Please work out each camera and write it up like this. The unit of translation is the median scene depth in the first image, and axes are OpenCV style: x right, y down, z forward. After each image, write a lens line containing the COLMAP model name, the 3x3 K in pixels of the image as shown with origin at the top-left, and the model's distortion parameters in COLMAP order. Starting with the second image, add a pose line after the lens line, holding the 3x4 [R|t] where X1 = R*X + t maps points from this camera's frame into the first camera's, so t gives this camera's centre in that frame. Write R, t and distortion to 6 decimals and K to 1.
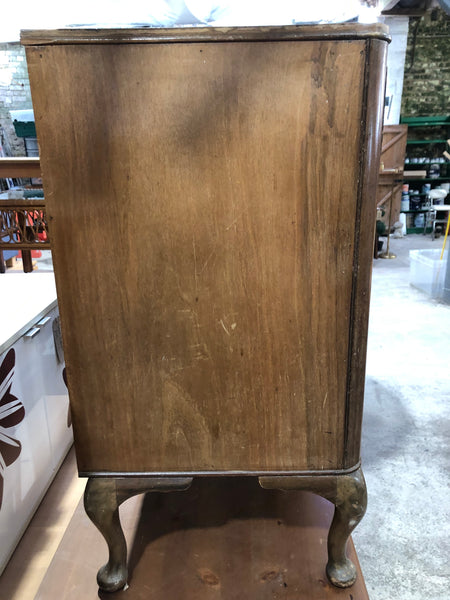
lens RADIAL K [[492.8, 0, 231.0], [0, 492.8, 299.8], [0, 0, 1]] dist [0.043143, -0.056082]
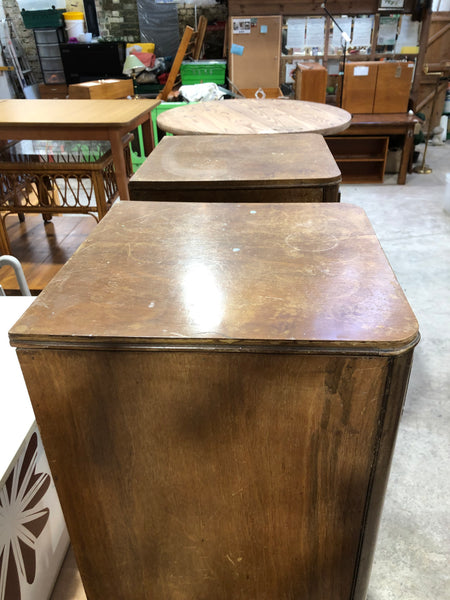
lens RADIAL K [[493.3, 0, 225.0], [0, 493.3, 300.0], [0, 0, 1]] dist [0.042742, -0.051290]
pose [[0.998183, 0.019561, -0.057000, 0.023868], [-0.006241, 0.974321, 0.225077, -0.712658], [0.059939, -0.224313, 0.972672, 0.126743]]
